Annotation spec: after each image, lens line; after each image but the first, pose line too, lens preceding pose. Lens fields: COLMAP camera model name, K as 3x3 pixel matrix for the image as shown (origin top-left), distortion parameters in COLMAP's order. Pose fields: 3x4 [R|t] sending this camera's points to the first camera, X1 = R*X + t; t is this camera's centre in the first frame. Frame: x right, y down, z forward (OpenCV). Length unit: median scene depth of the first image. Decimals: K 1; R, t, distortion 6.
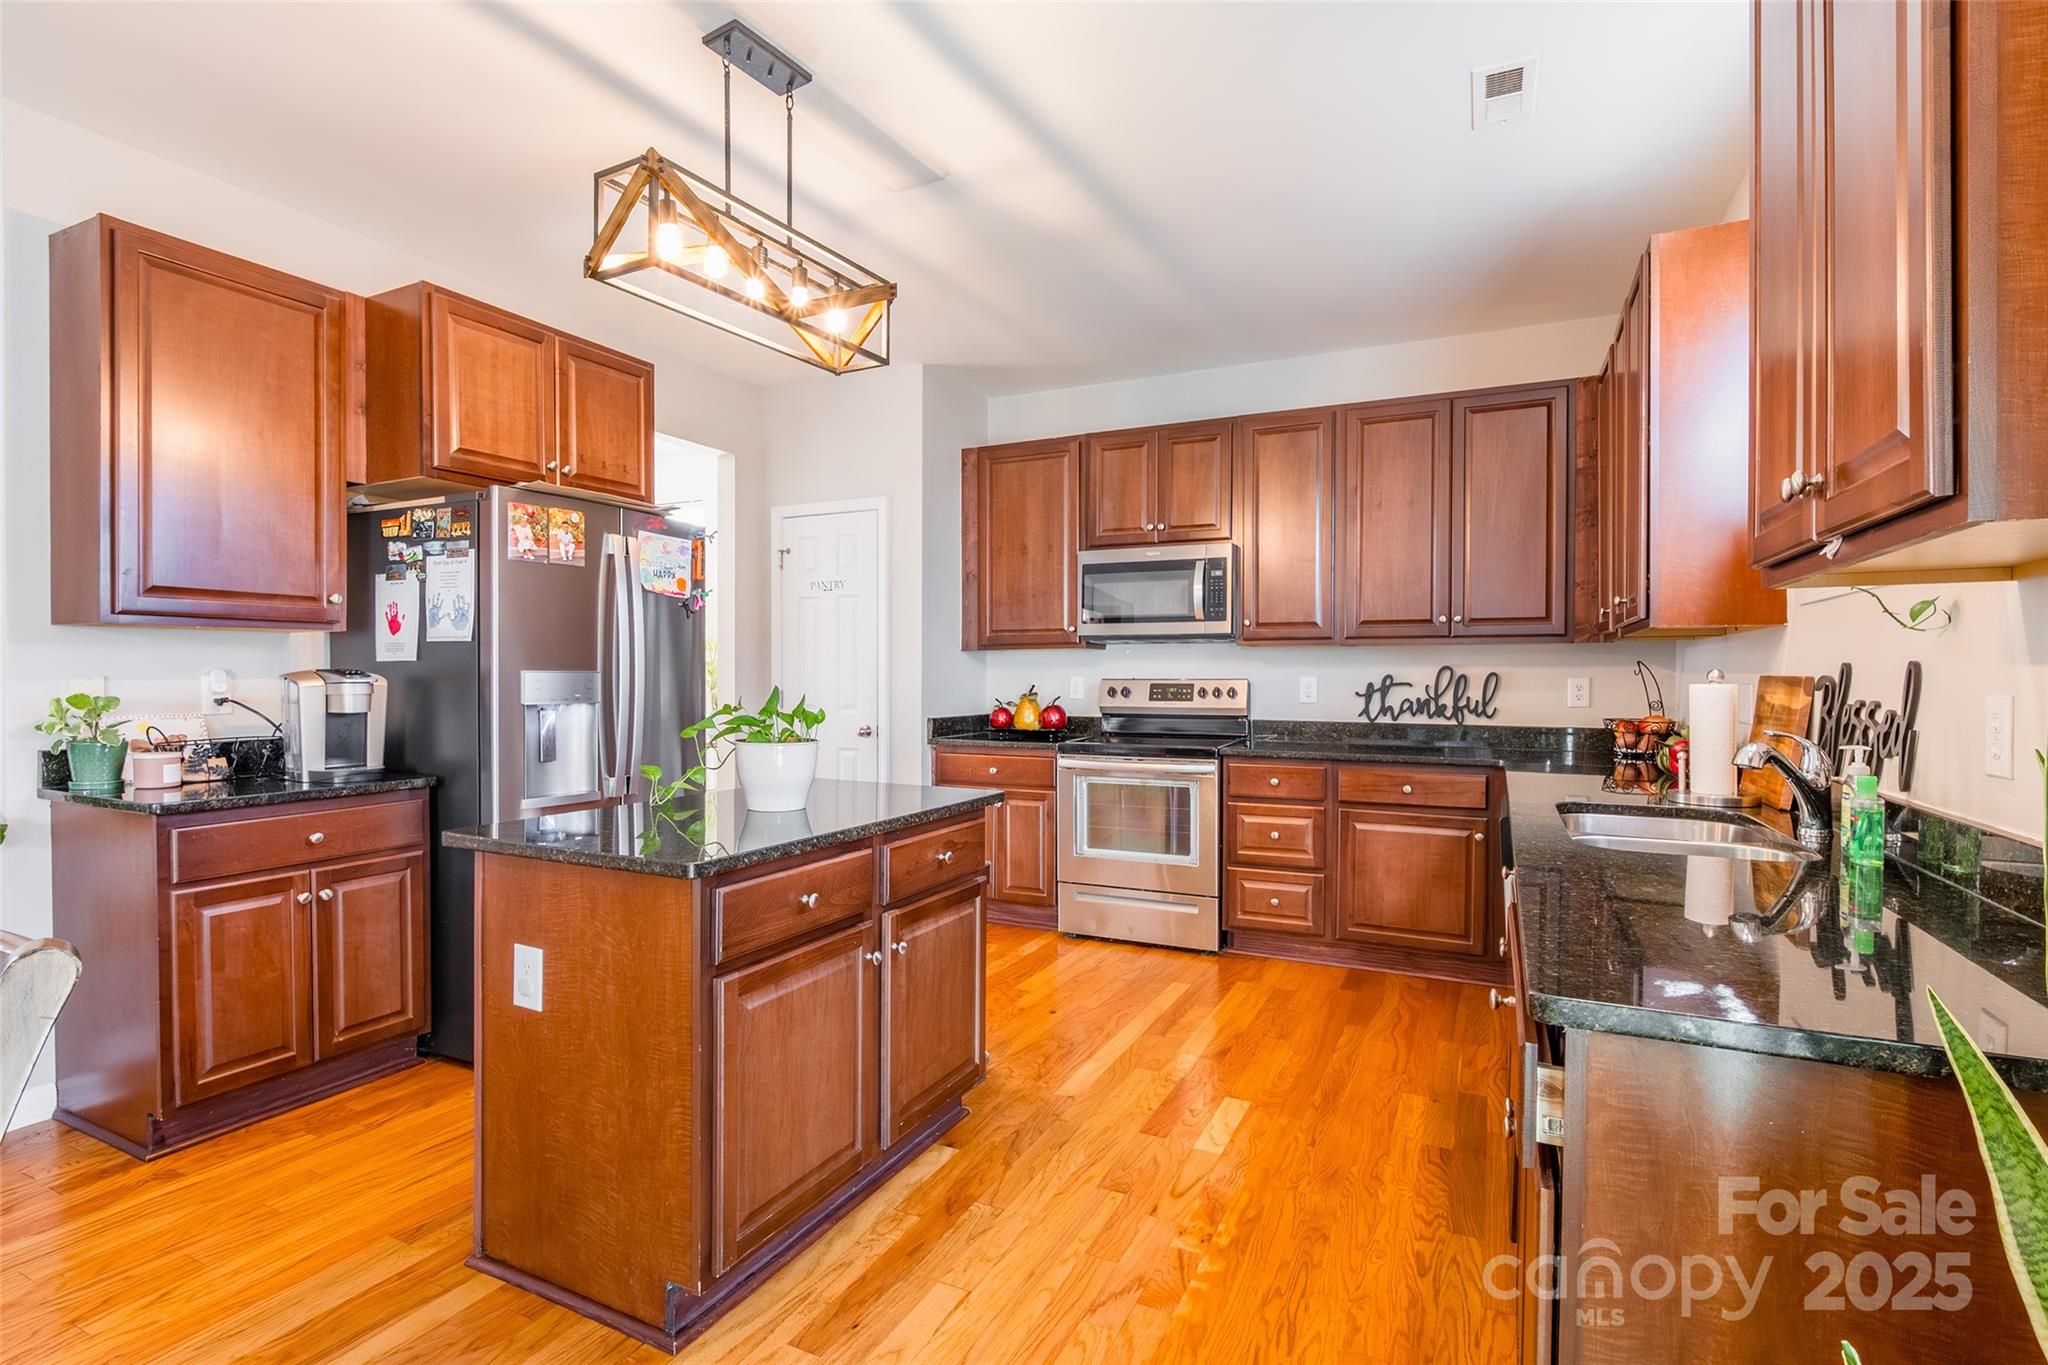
lens RADIAL K [[947.2, 0, 1006.8], [0, 947.2, 699.6], [0, 0, 1]] dist [-0.009917, -0.000004]
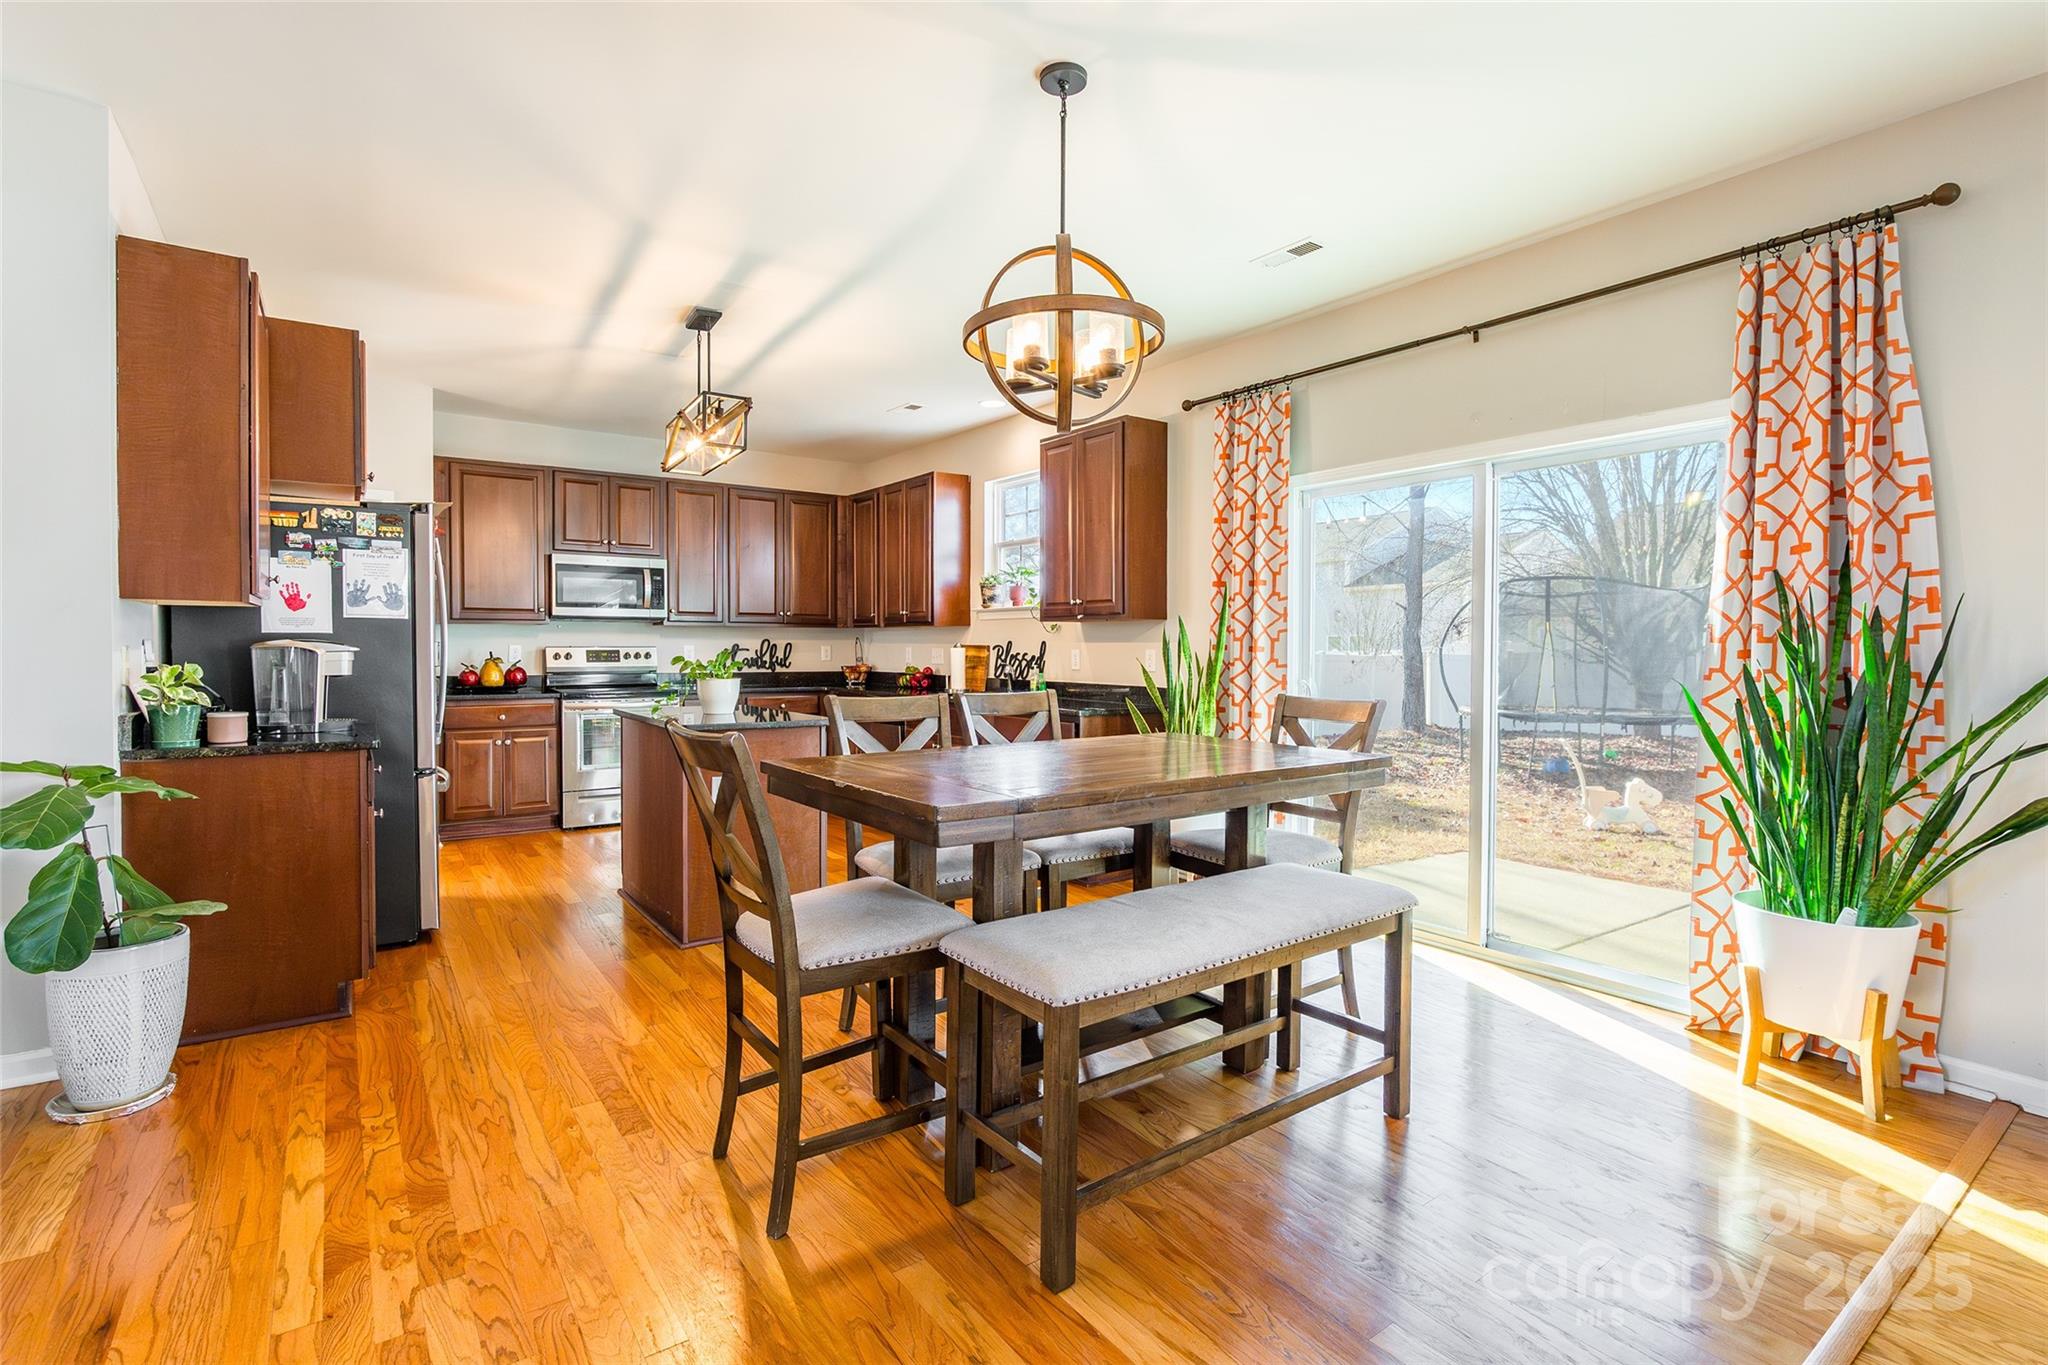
lens RADIAL K [[947.2, 0, 981.9], [0, 947.2, 669.8], [0, 0, 1]] dist [-0.009917, -0.000004]
pose [[0.494656, -0.023542, 0.868770, -0.859706], [0.019667, 0.999680, 0.015892, 0.002092], [-0.868866, 0.009225, 0.494961, -0.222563]]
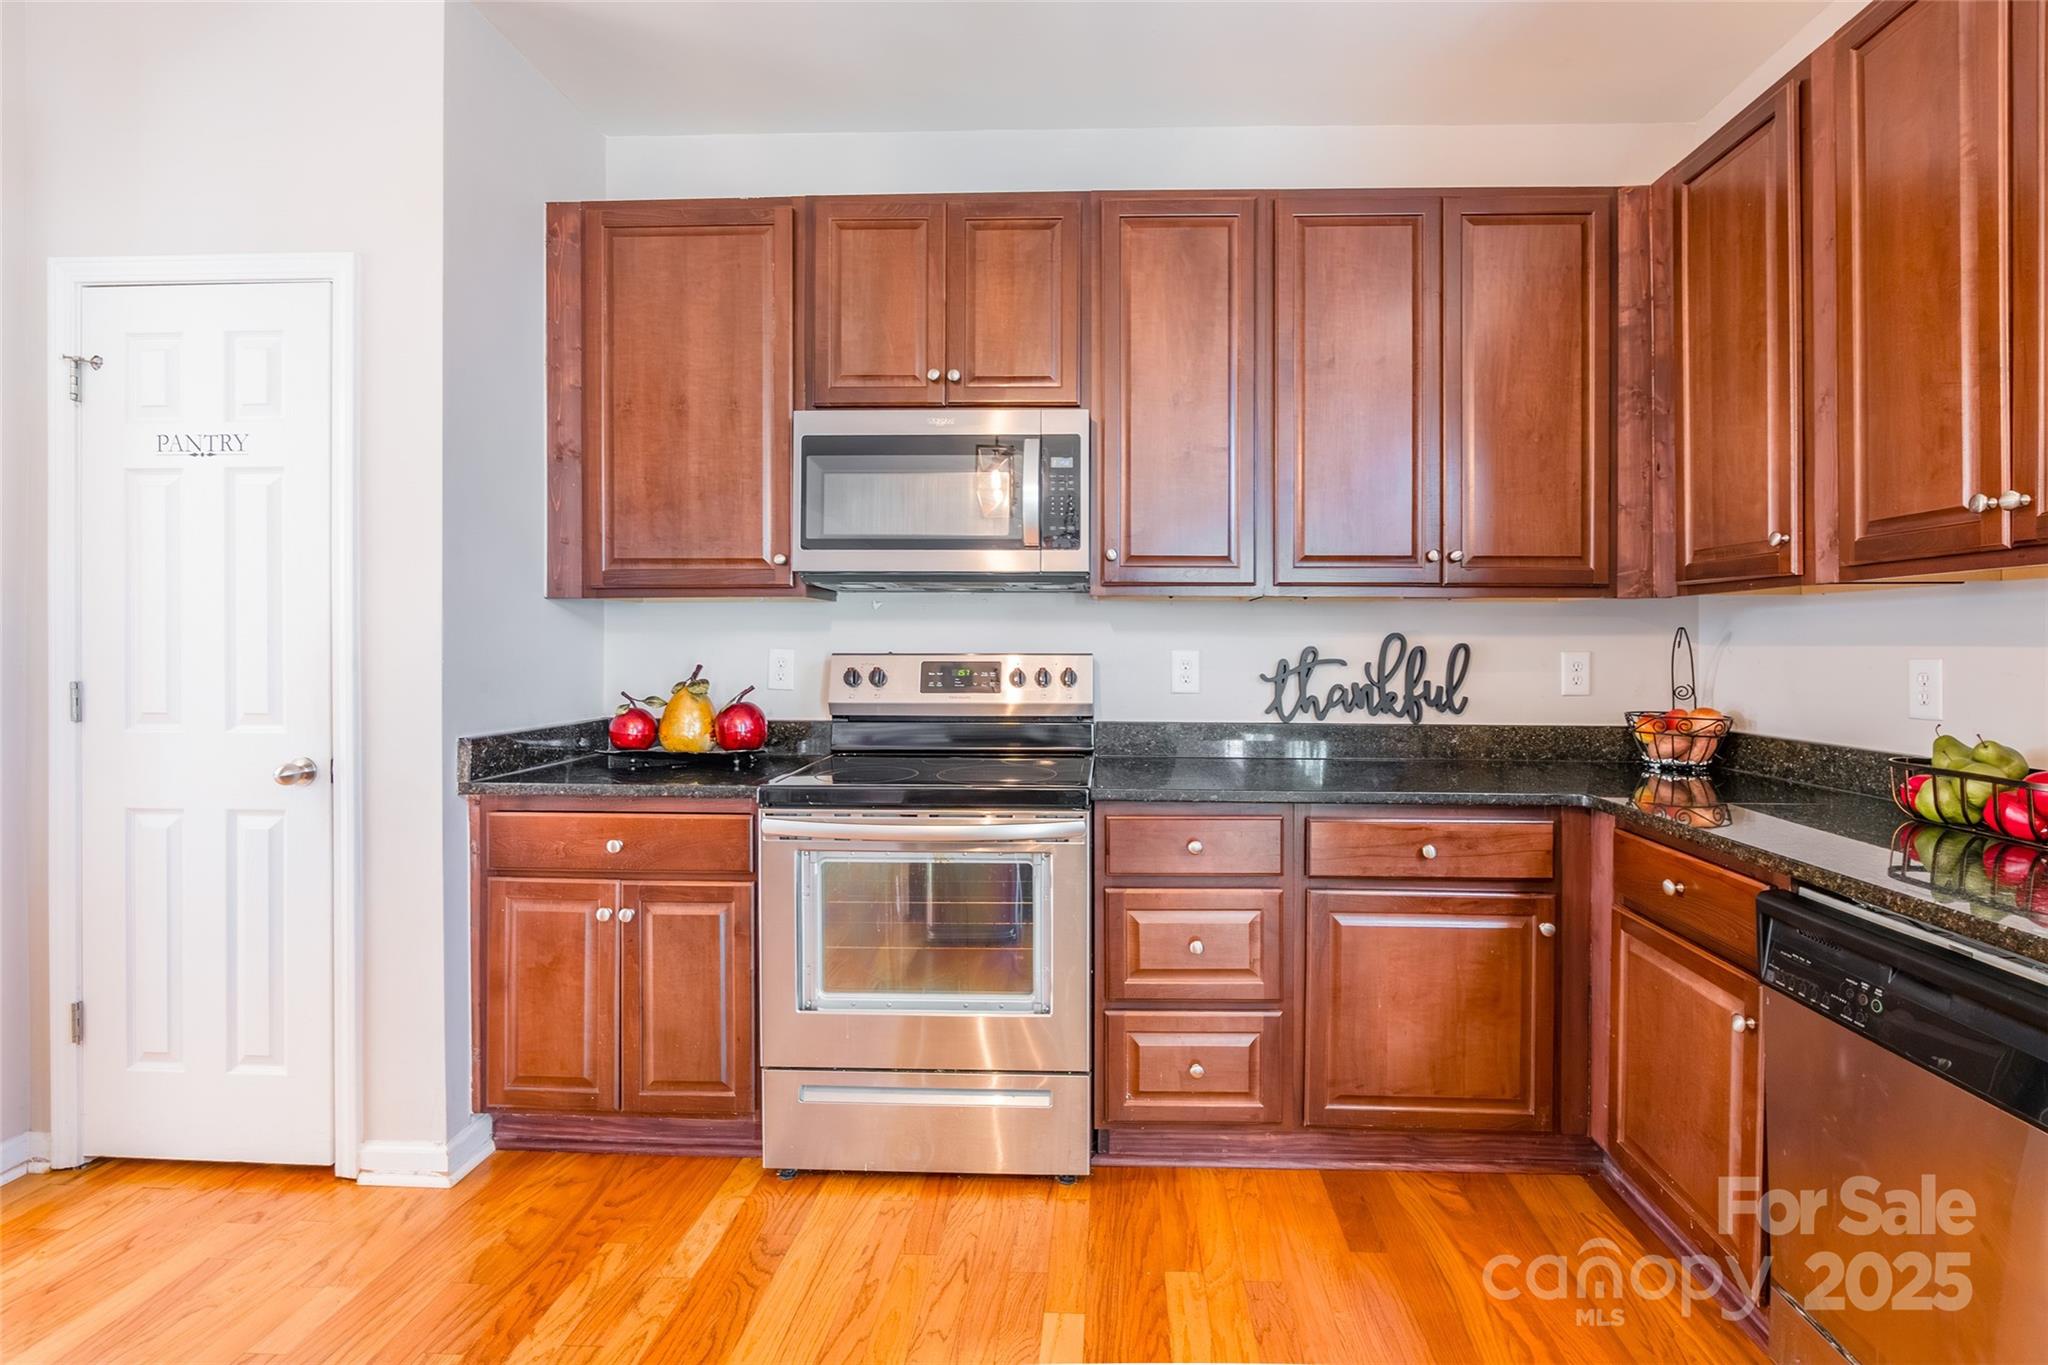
lens RADIAL K [[947.2, 0, 1078.6], [0, 947.2, 650.6], [0, 0, 1]] dist [-0.009917, -0.000004]
pose [[0.908152, -0.001799, 0.418636, -0.000765], [0.009375, 0.999827, -0.016041, -0.015119], [-0.418535, 0.018492, 0.908012, 0.496719]]
